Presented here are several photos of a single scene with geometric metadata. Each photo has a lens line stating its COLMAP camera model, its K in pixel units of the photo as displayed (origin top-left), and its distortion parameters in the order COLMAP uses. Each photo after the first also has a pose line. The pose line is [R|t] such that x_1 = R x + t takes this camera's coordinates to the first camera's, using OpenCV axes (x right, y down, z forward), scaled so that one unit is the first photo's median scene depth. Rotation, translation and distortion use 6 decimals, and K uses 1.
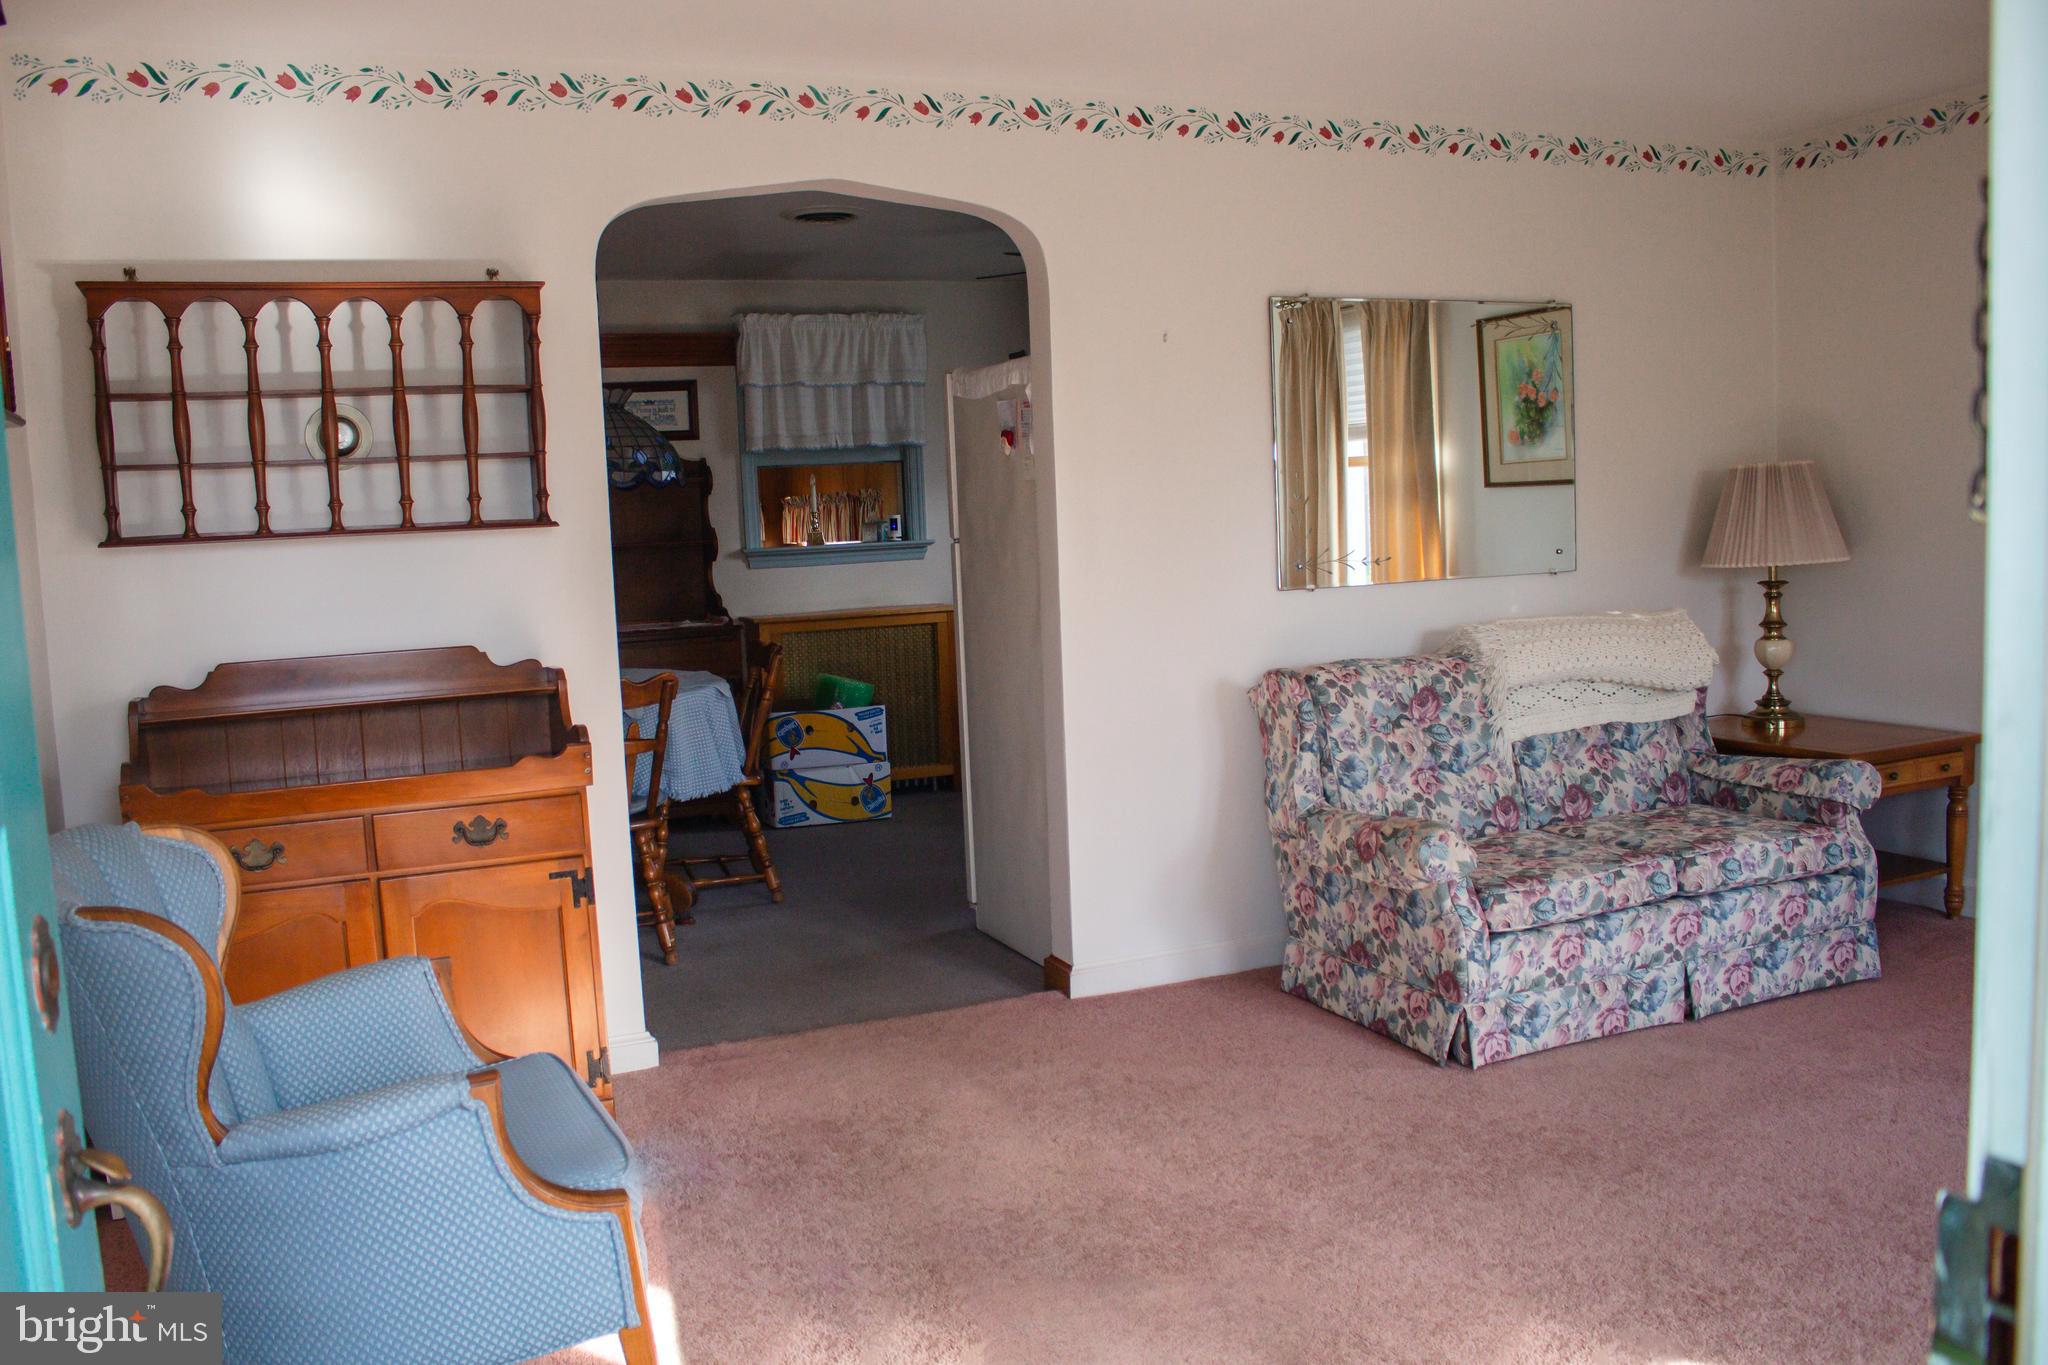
lens RADIAL K [[1737.3, 0, 949.0], [0, 1737.3, 687.3], [0, 0, 1]] dist [-0.159042, 0.128511]
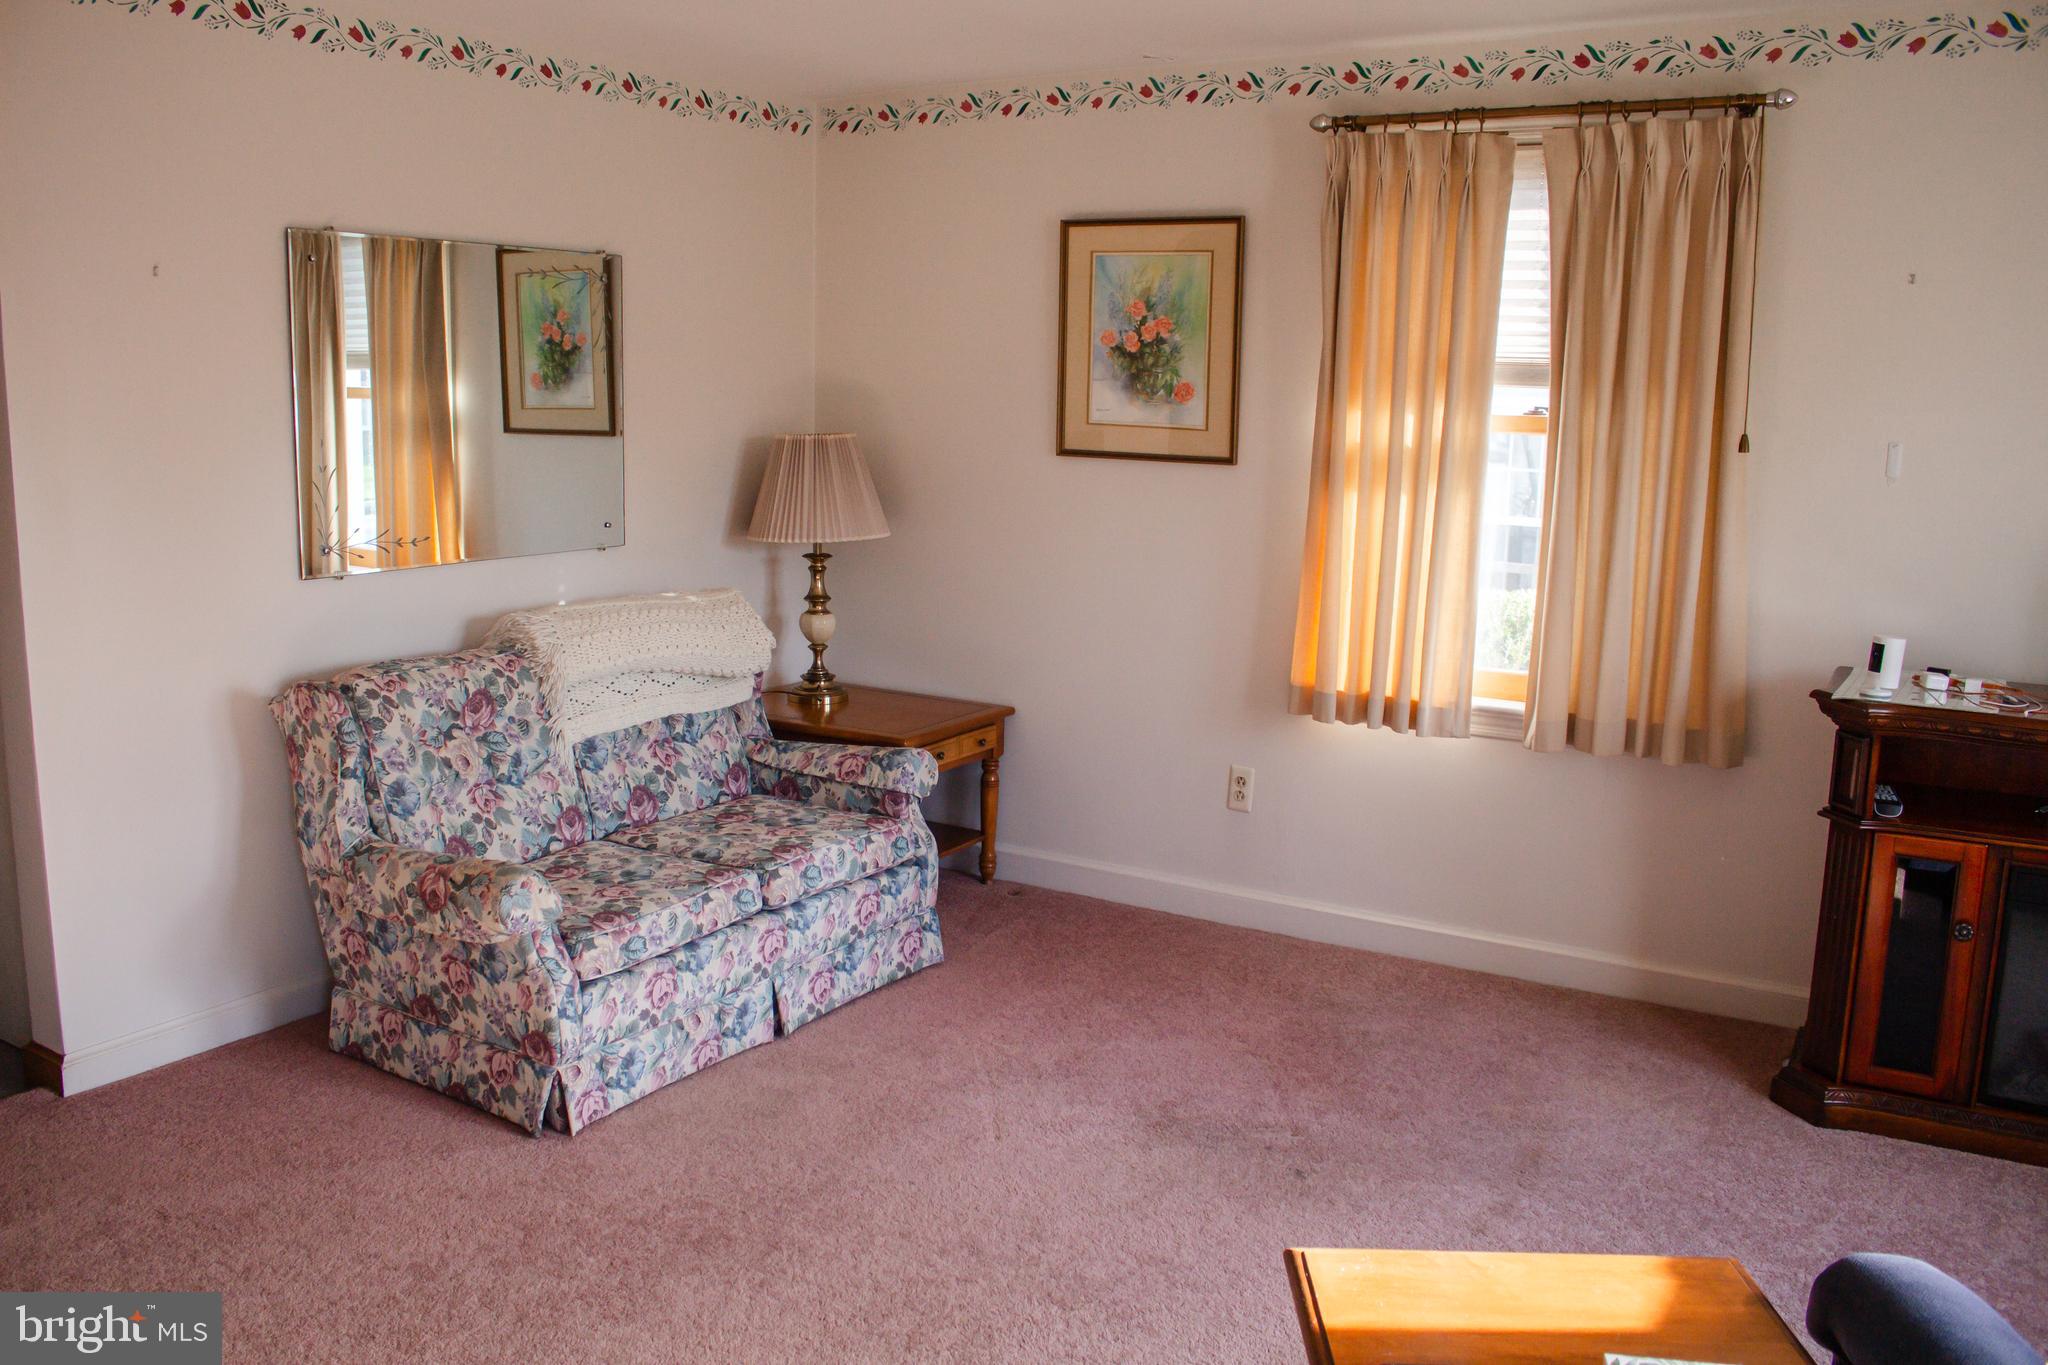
lens RADIAL K [[1737.3, 0, 1018.6], [0, 1737.3, 712.8], [0, 0, 1]] dist [-0.159042, 0.128511]
pose [[0.809695, -0.049439, 0.584765, -0.014351], [0.003671, 0.996852, 0.079195, -0.059065], [-0.586839, -0.061977, 0.807328, 0.125560]]
